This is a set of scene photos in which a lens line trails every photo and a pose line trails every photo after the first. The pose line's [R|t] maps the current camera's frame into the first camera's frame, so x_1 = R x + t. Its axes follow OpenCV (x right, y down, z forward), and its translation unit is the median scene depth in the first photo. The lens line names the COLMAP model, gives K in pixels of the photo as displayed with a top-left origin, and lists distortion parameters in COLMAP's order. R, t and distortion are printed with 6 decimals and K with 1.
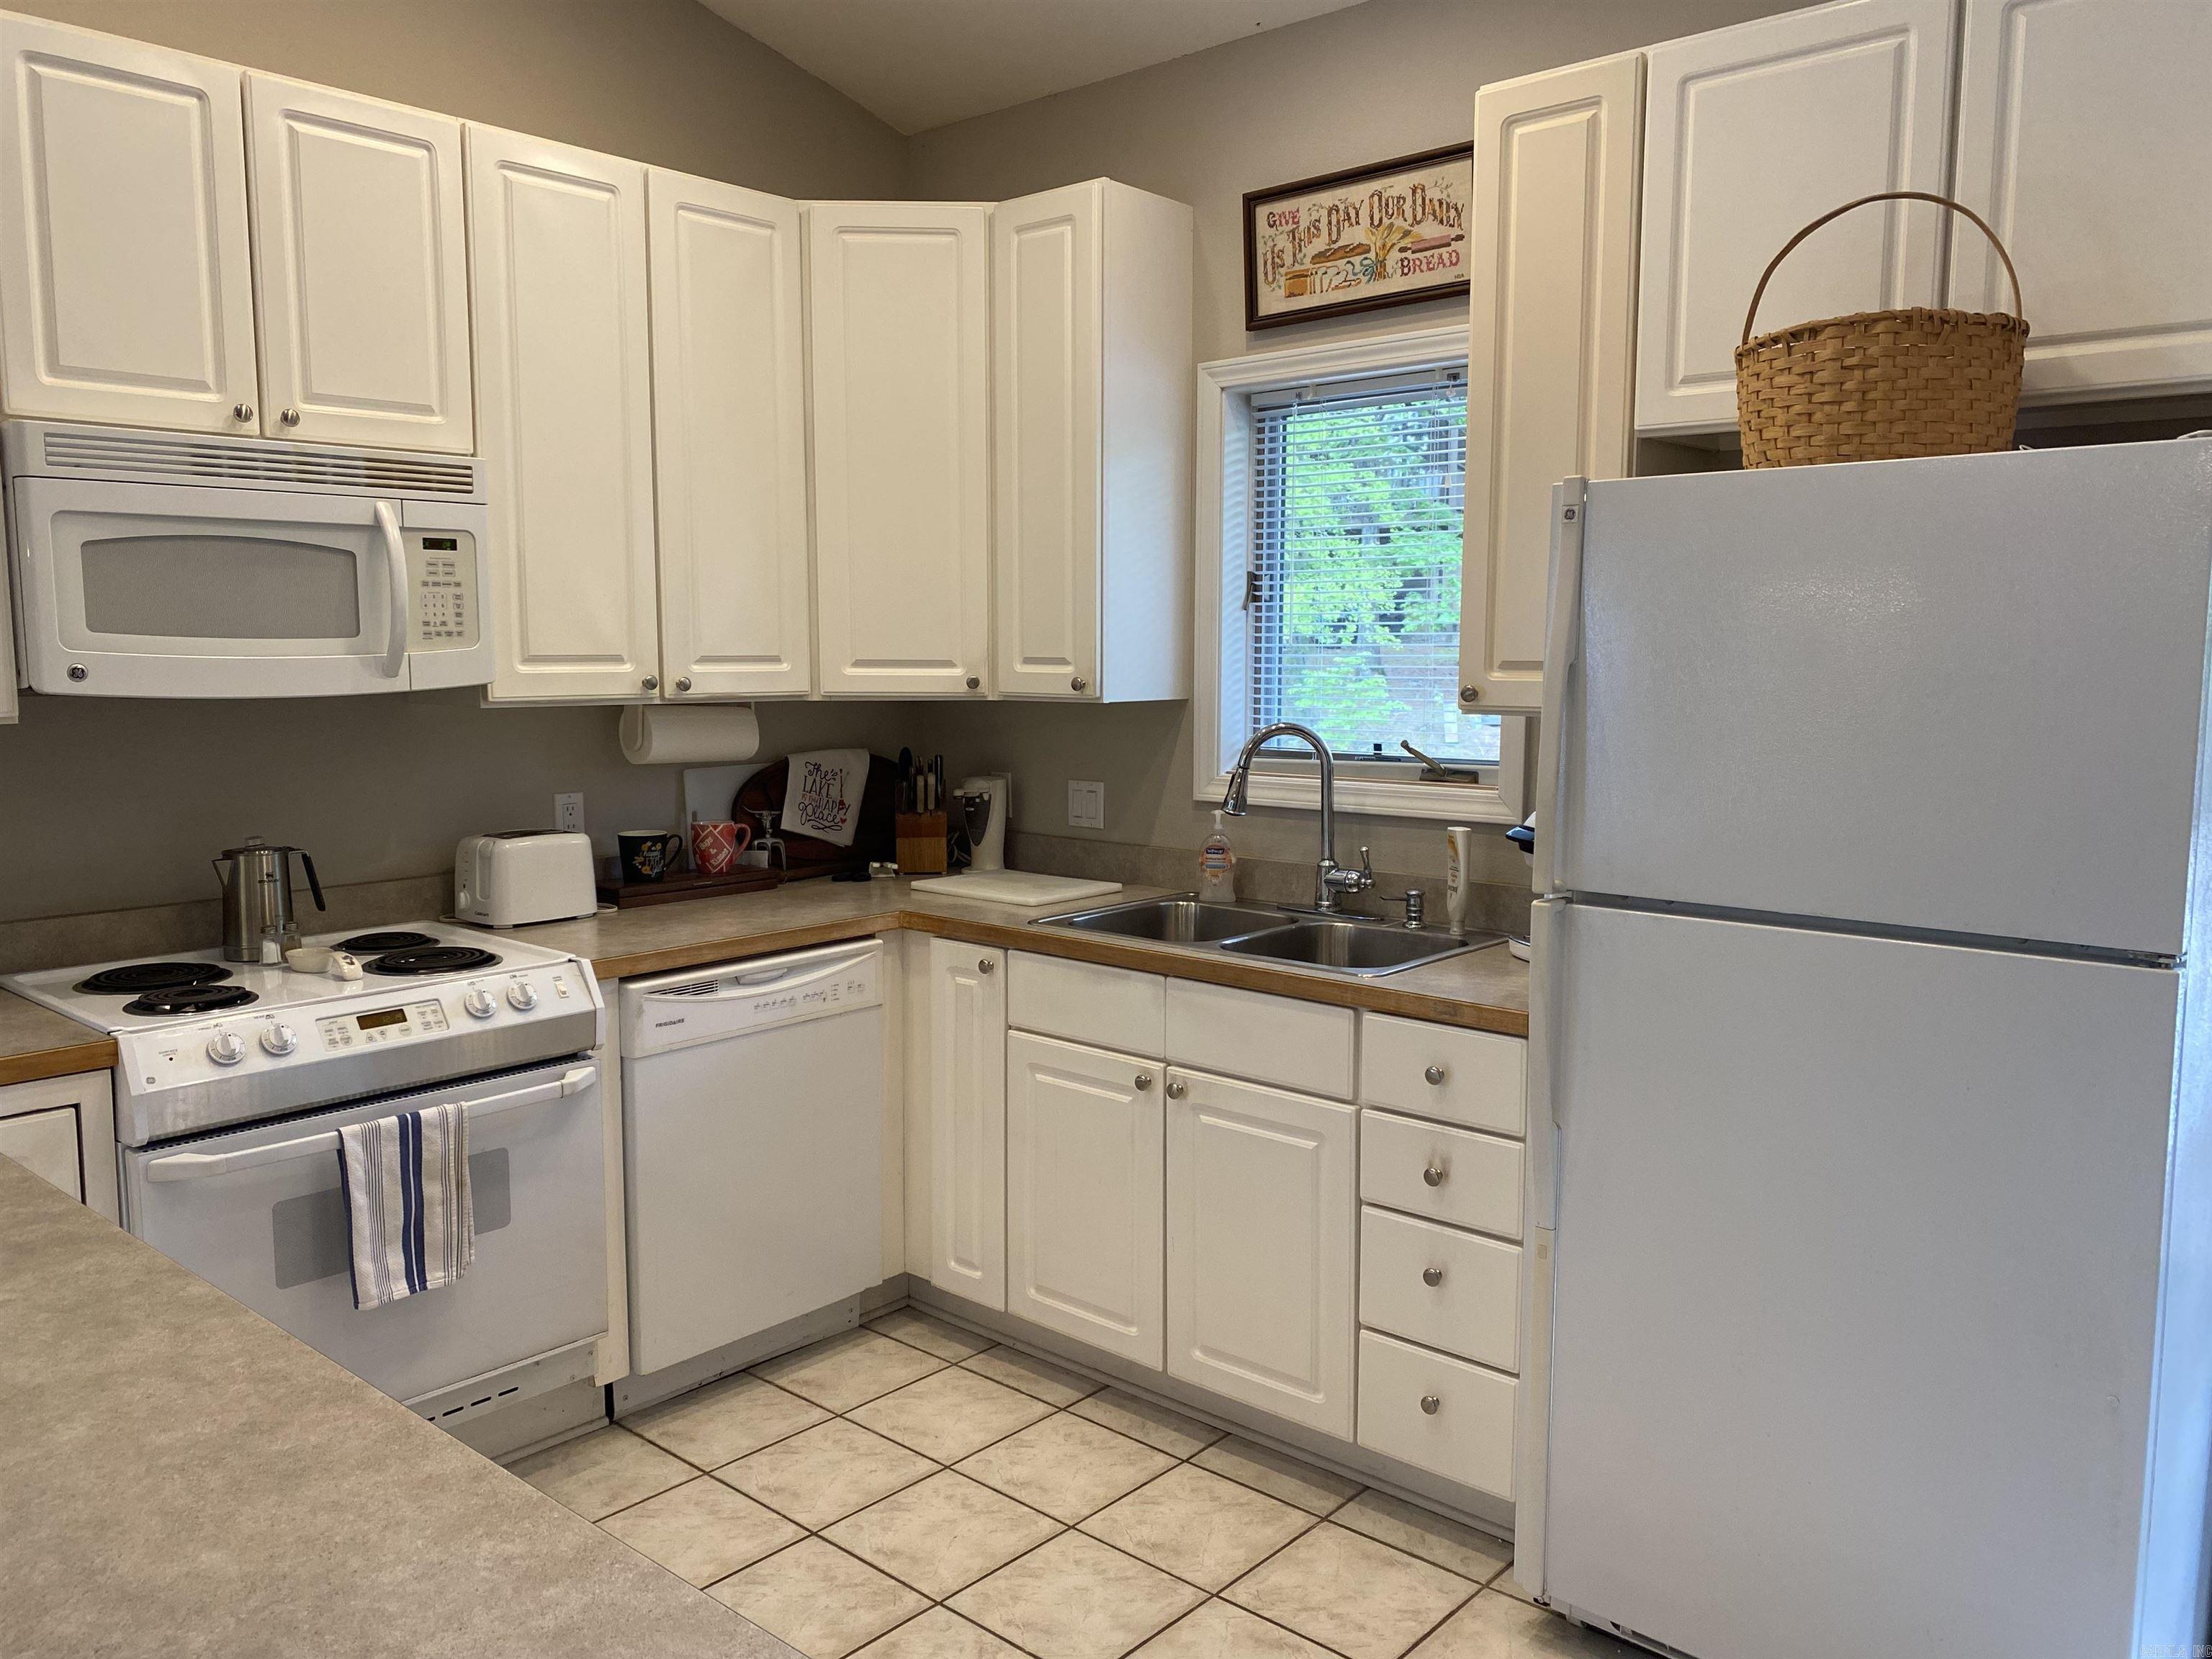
lens RADIAL K [[1686.5, 0, 1084.2], [0, 1686.5, 822.8], [0, 0, 1]] dist [0.015237, 0.006075]
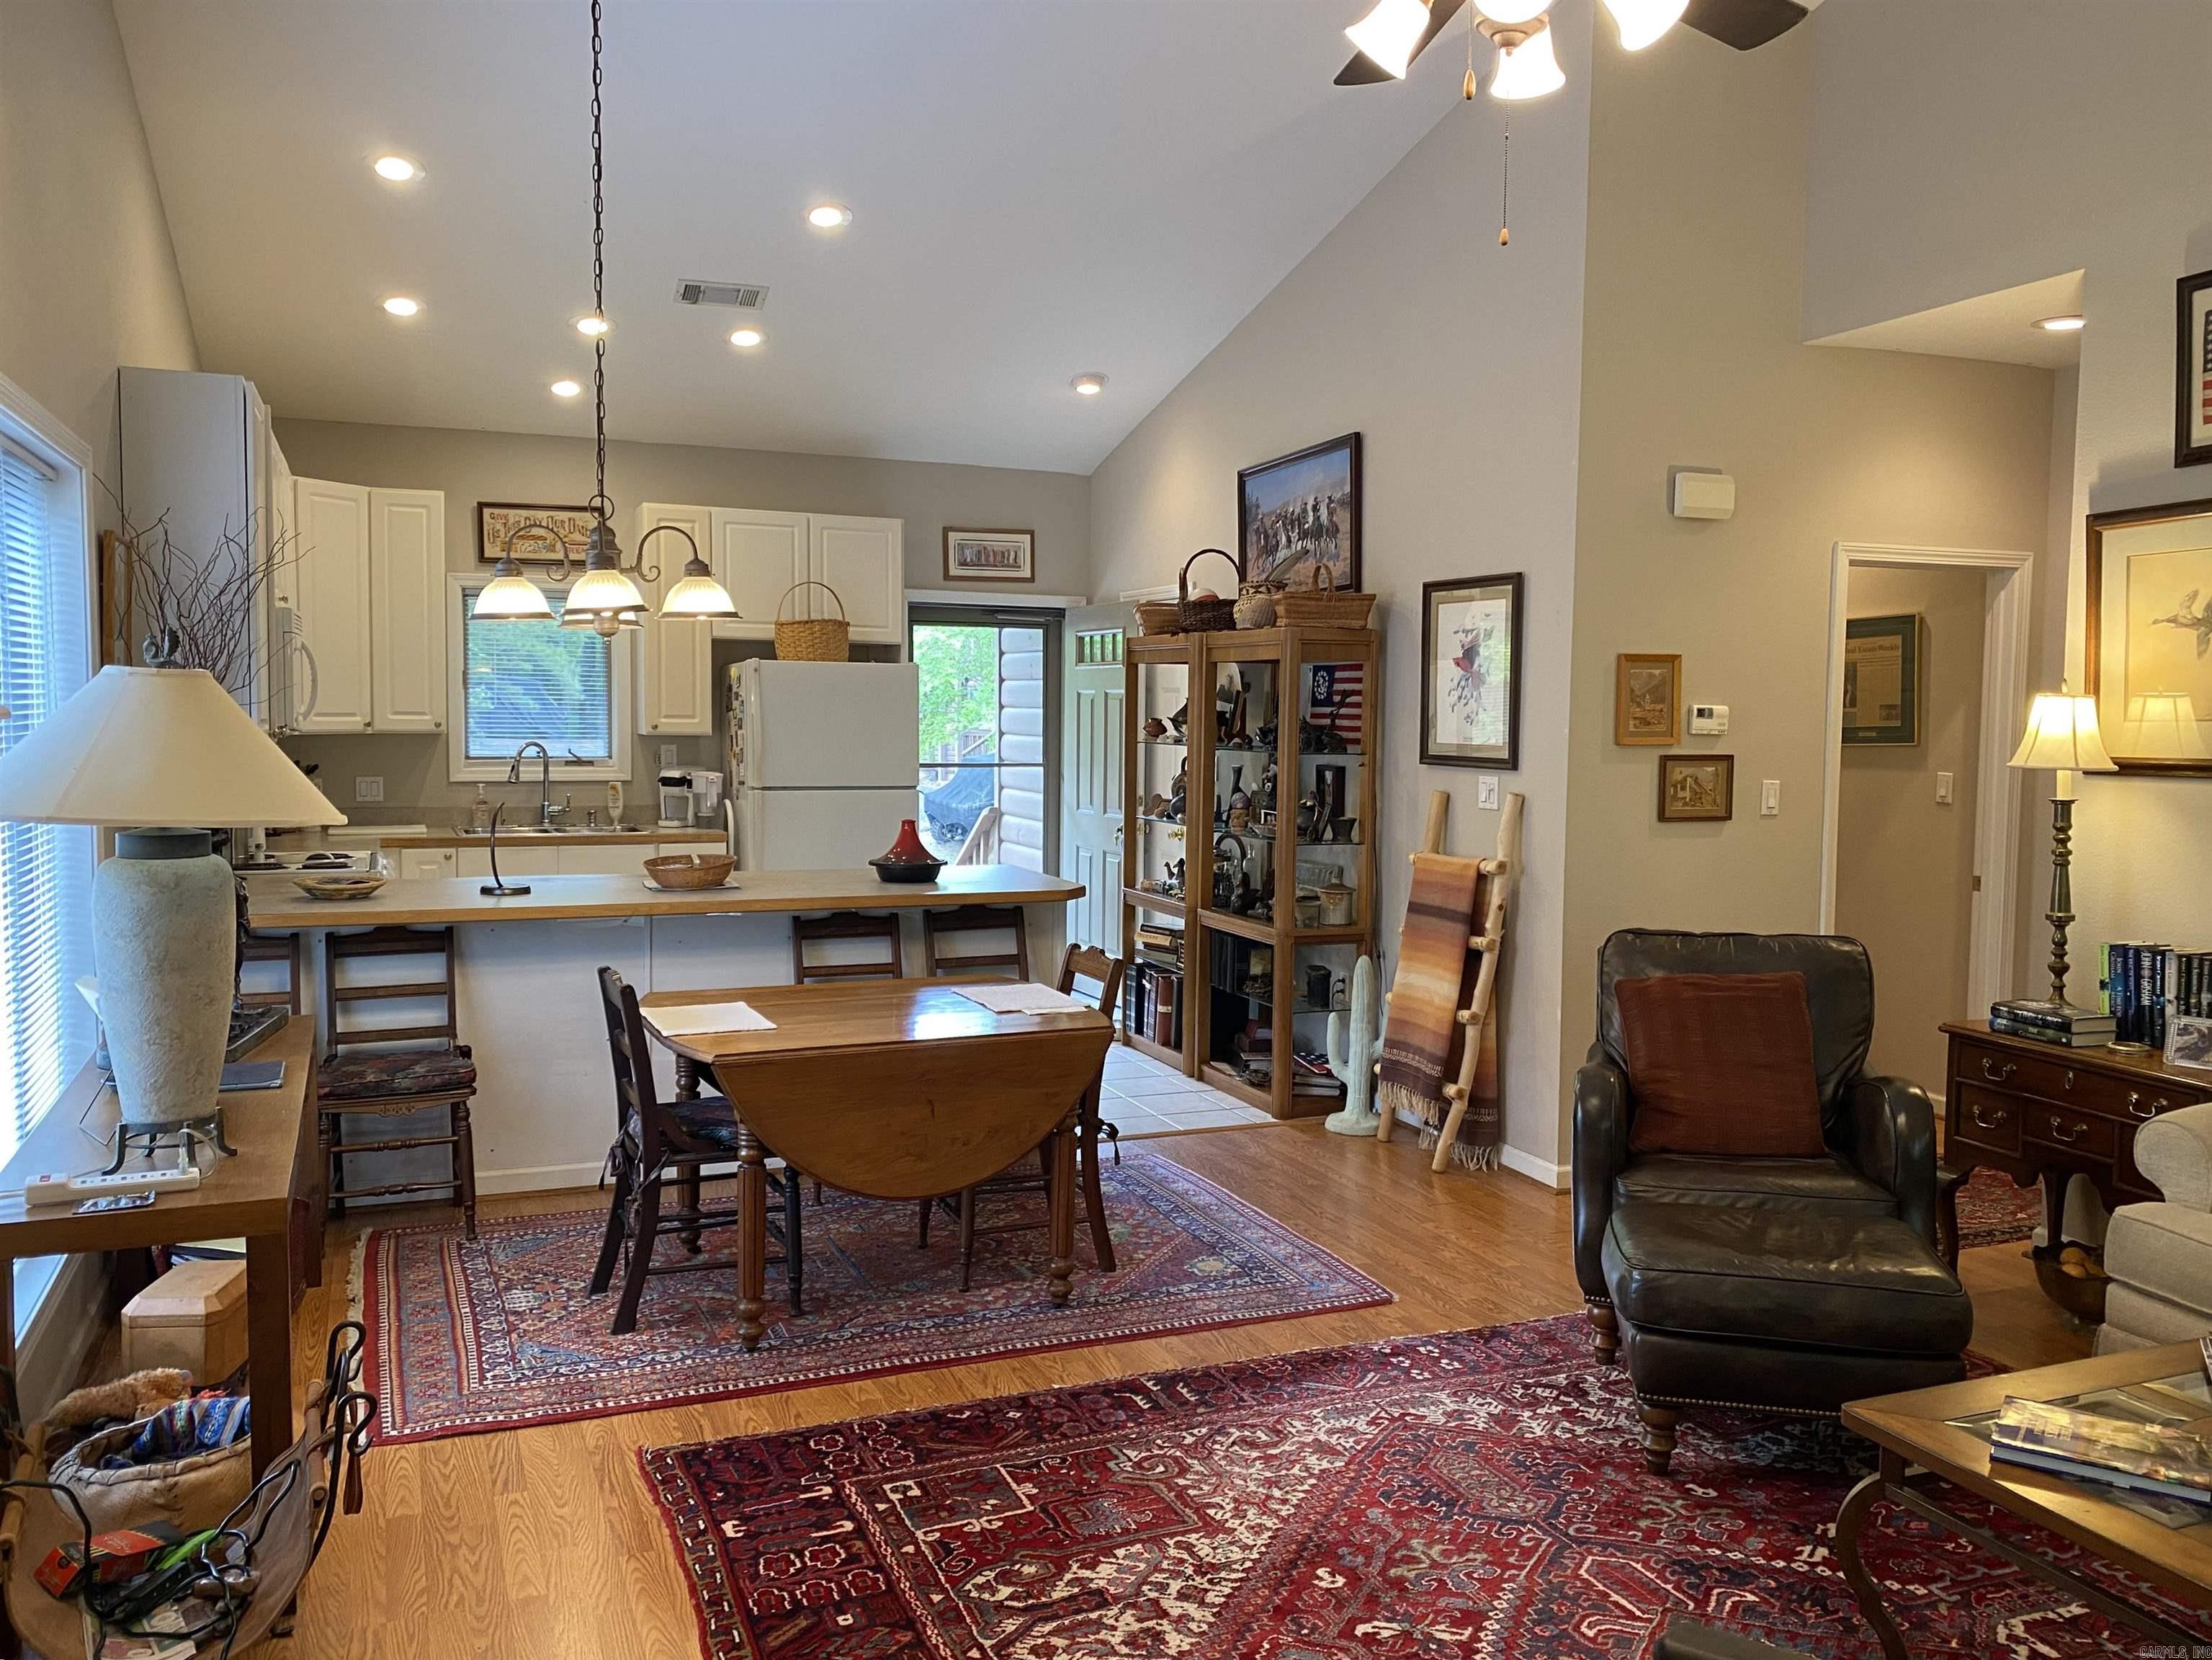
lens RADIAL K [[1756.4, 0, 1108.4], [0, 1756.4, 816.2], [0, 0, 1]] dist [0.104881, -0.273826]
pose [[0.433098, -0.050441, 0.899934, -1.842883], [0.085831, 0.996204, 0.014530, 0.078038], [-0.897251, 0.070949, 0.435783, -0.788104]]
